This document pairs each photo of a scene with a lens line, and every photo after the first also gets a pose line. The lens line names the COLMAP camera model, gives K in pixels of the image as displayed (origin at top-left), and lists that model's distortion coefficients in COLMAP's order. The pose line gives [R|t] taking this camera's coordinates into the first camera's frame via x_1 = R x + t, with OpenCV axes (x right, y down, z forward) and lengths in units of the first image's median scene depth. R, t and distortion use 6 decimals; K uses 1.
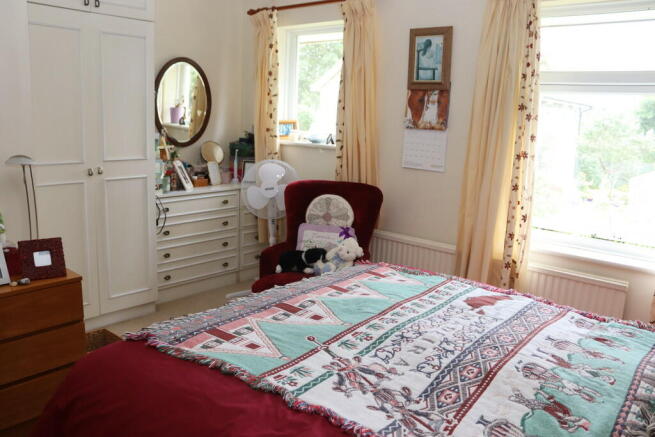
lens RADIAL K [[542.1, 0, 327.5], [0, 542.1, 218.5], [0, 0, 1]] dist [-0.139150, 0.124395]
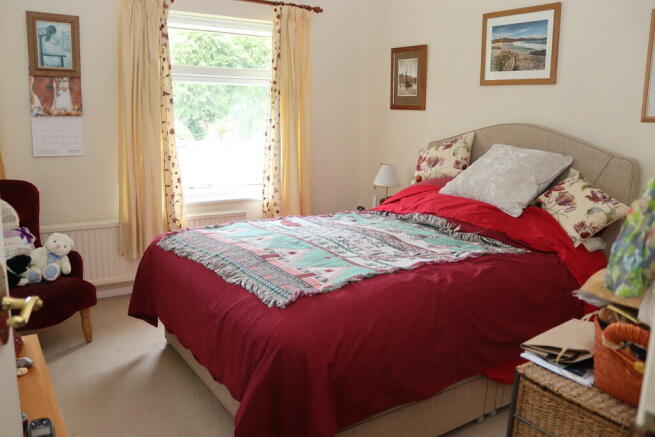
lens RADIAL K [[542.1, 0, 327.5], [0, 542.1, 218.5], [0, 0, 1]] dist [-0.139150, 0.124395]
pose [[0.270381, -0.219895, 0.937305, -0.665755], [0.169922, 0.969183, 0.178357, -0.071094], [-0.947640, 0.111044, 0.299414, 0.252536]]
